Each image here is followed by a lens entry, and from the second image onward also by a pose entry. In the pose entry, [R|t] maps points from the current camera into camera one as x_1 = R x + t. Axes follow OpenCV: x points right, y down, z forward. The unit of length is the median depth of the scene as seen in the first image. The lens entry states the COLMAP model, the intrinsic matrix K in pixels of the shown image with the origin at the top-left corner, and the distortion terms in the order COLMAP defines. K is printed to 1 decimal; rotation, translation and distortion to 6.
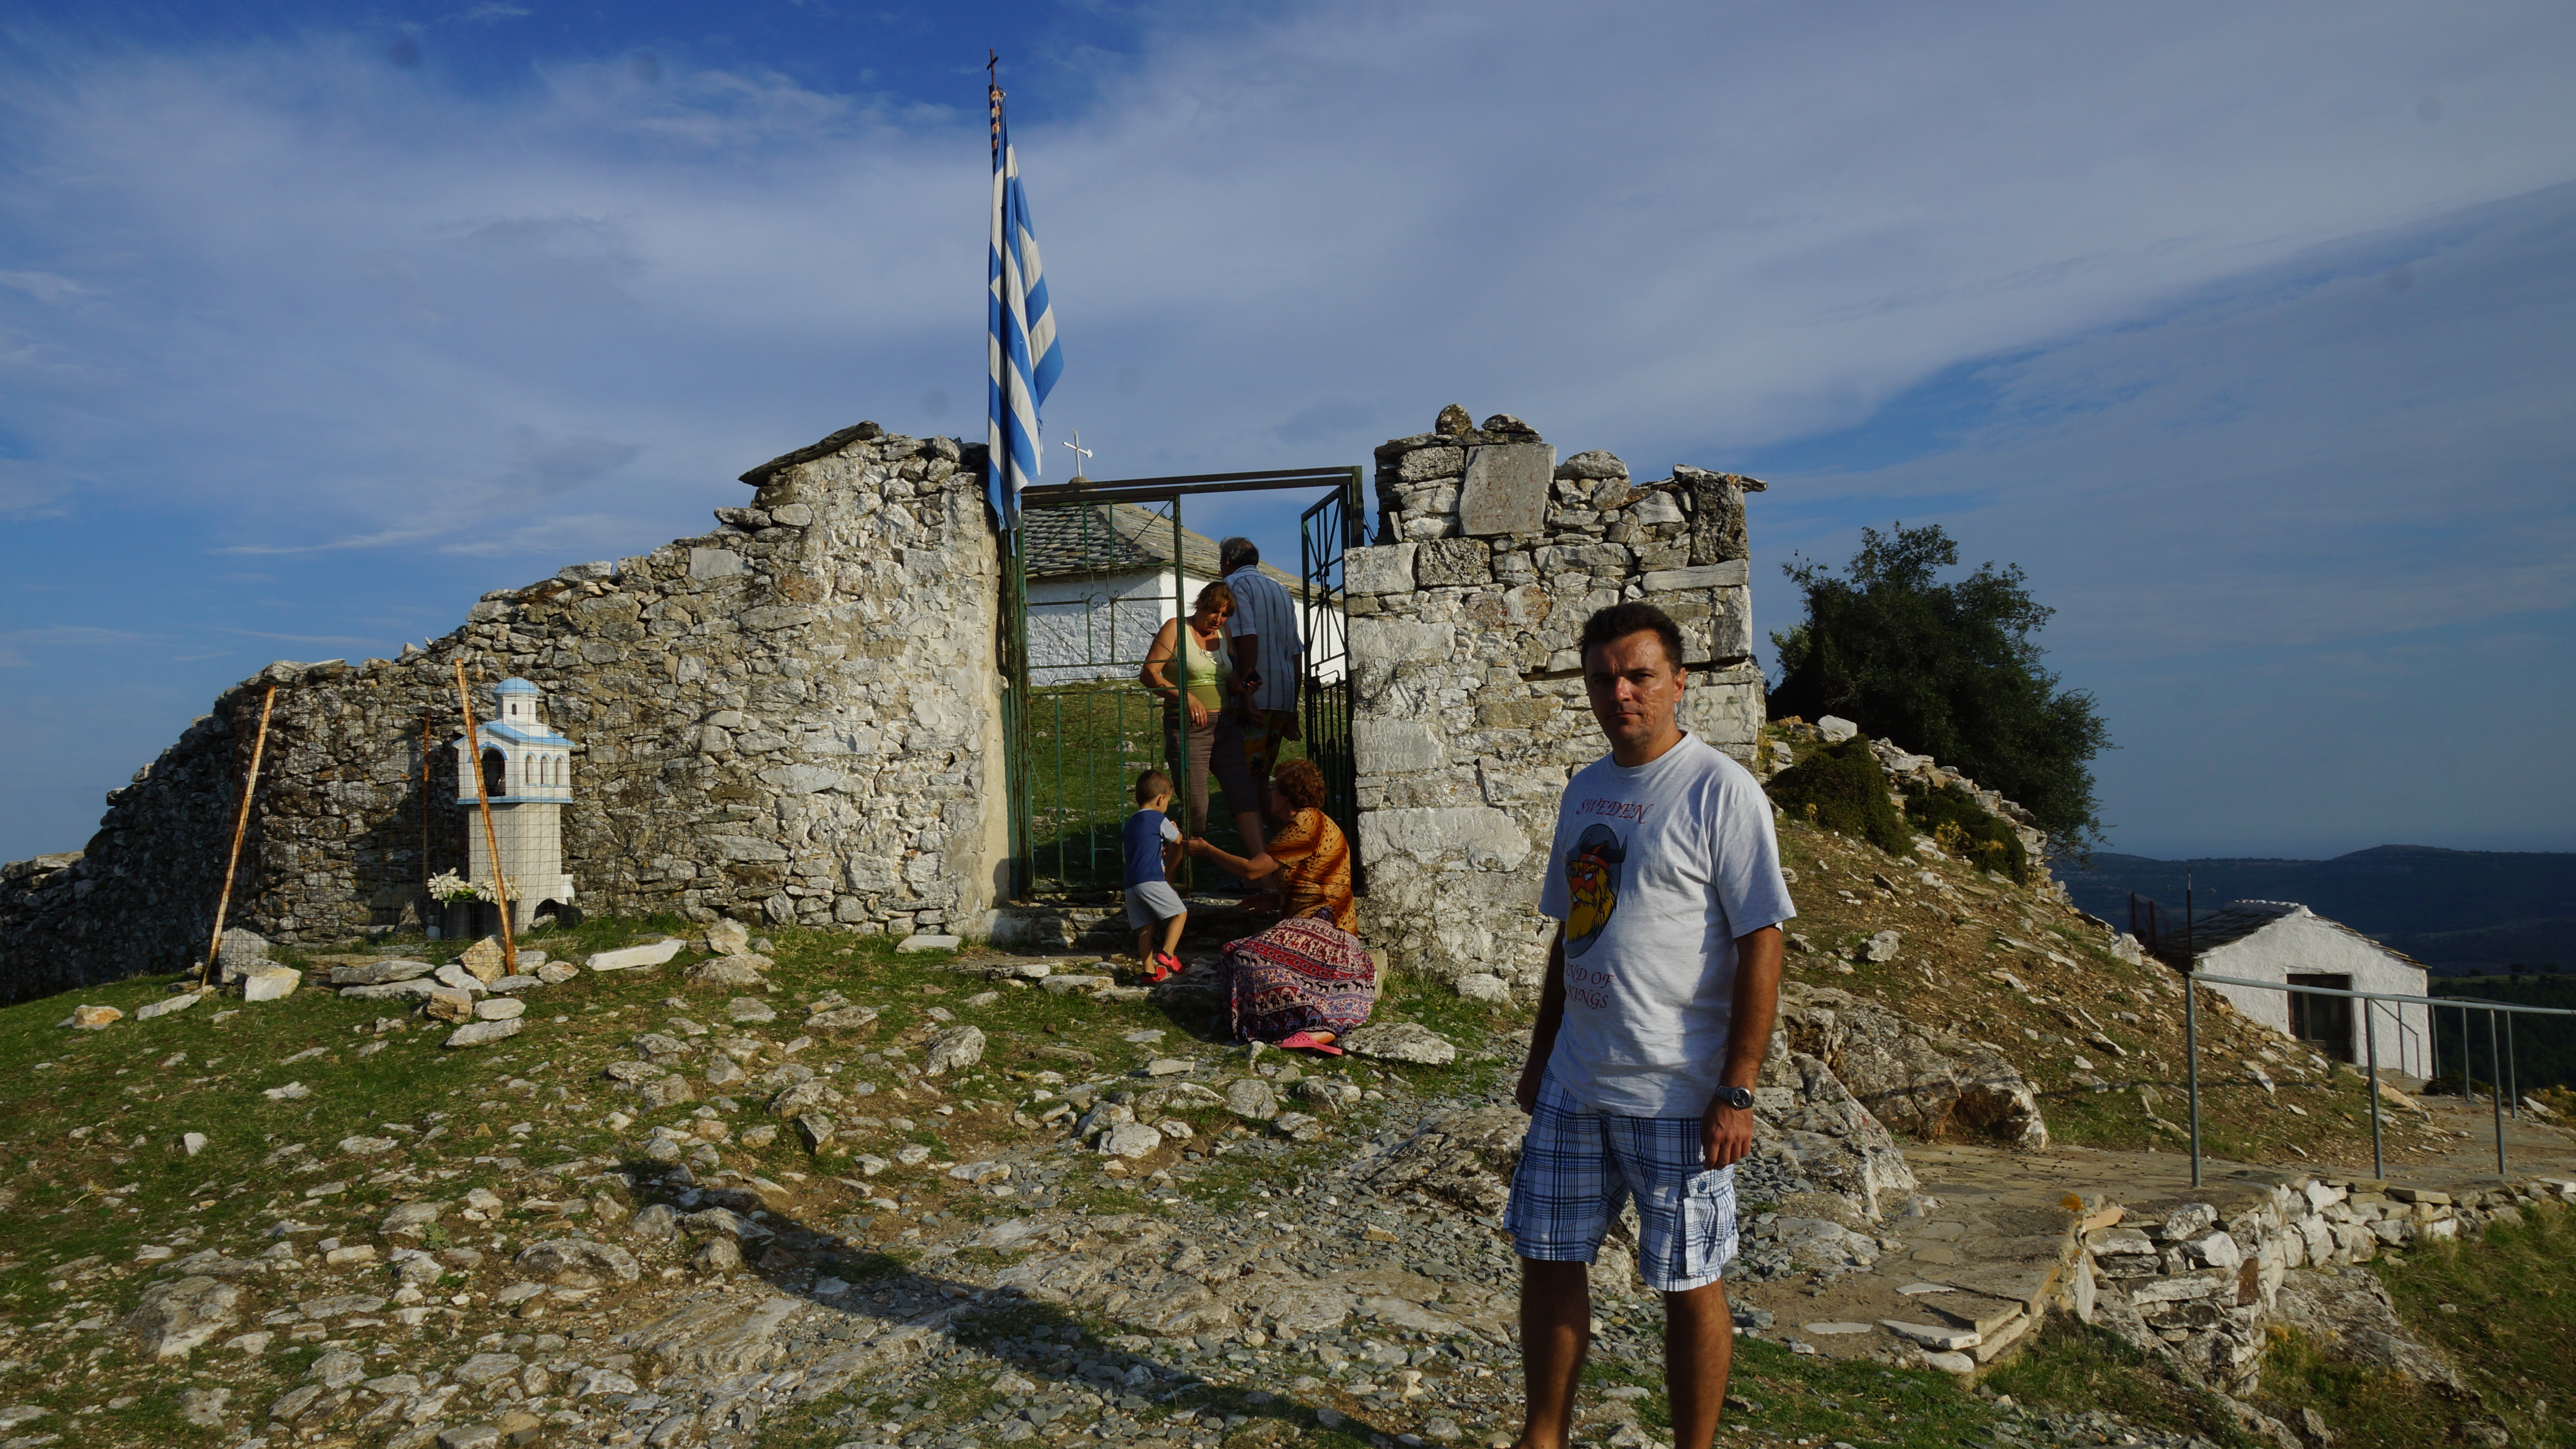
lens RADIAL K [[1728.0, 0, 1268.1], [0, 1728.0, 724.9], [0, 0, 1]] dist [-0.002060, 0.008751]
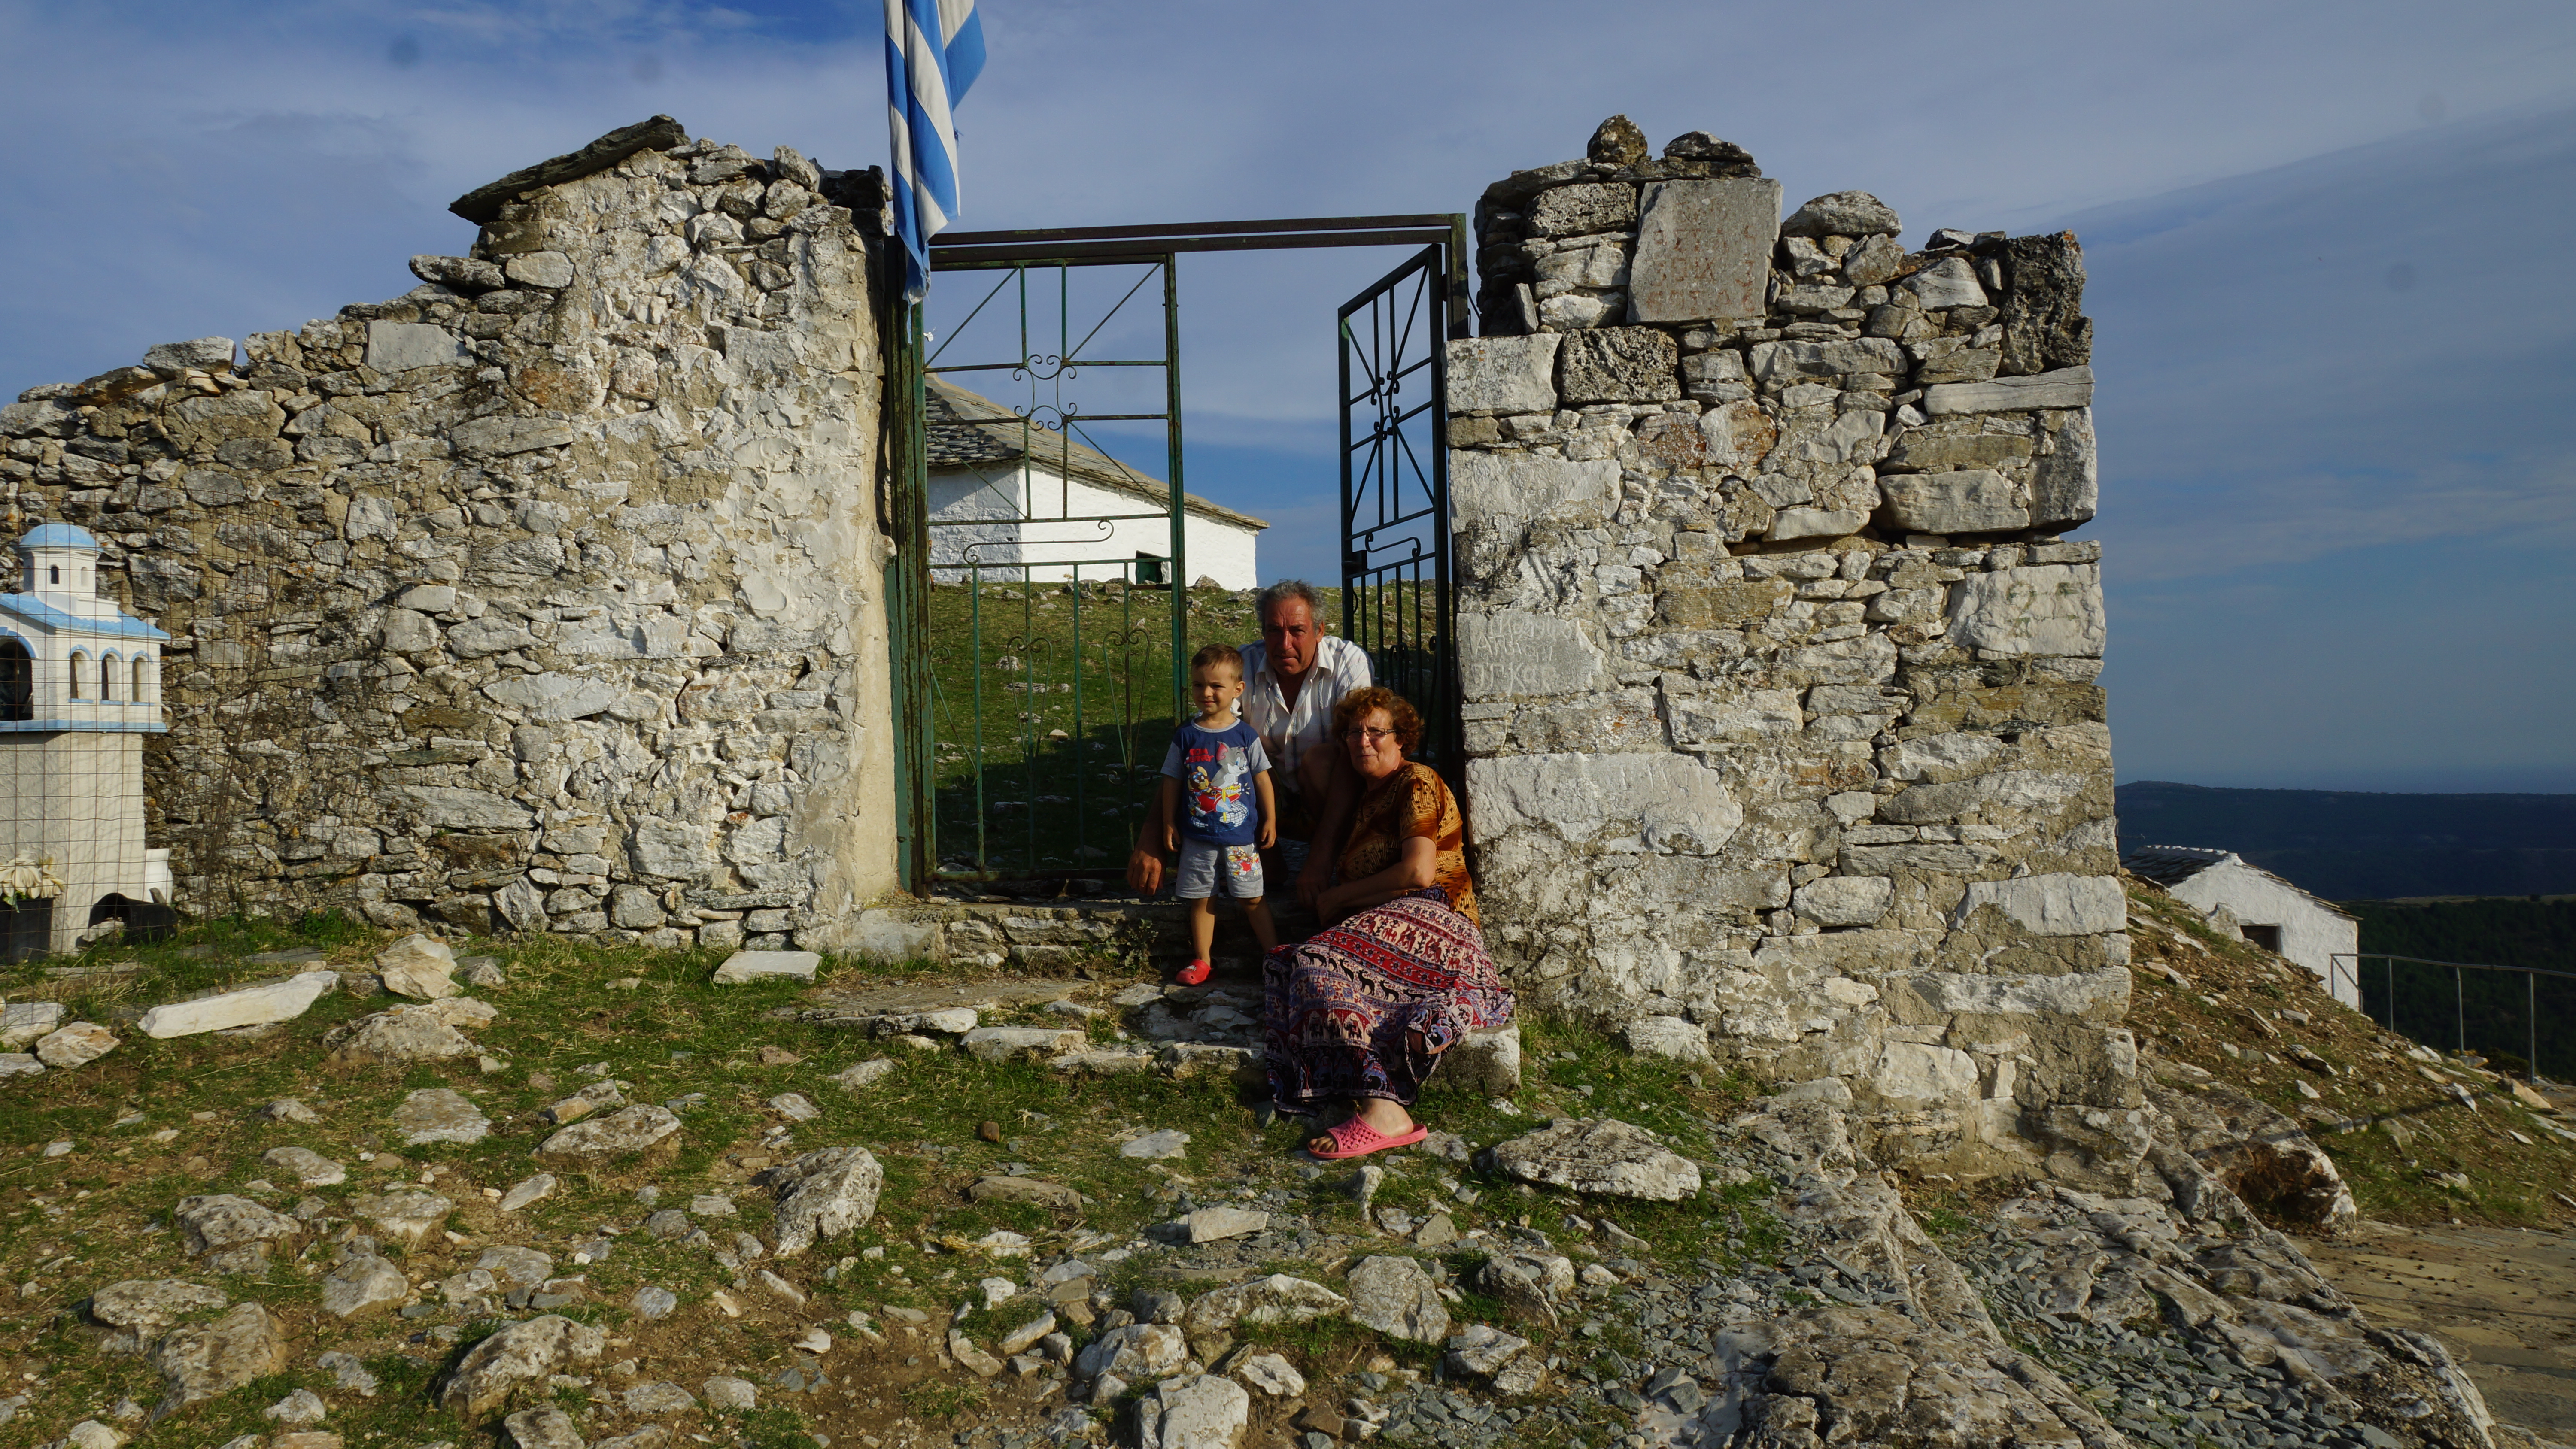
lens RADIAL K [[1810.2, 0, 1288.0], [0, 1810.2, 724.5], [0, 0, 1]] dist [0.005420, -0.003957]
pose [[0.994947, 0.009712, 0.099934, -0.078488], [-0.013701, 0.999133, 0.039311, 0.012849], [-0.099465, -0.040482, 0.994217, 0.349453]]
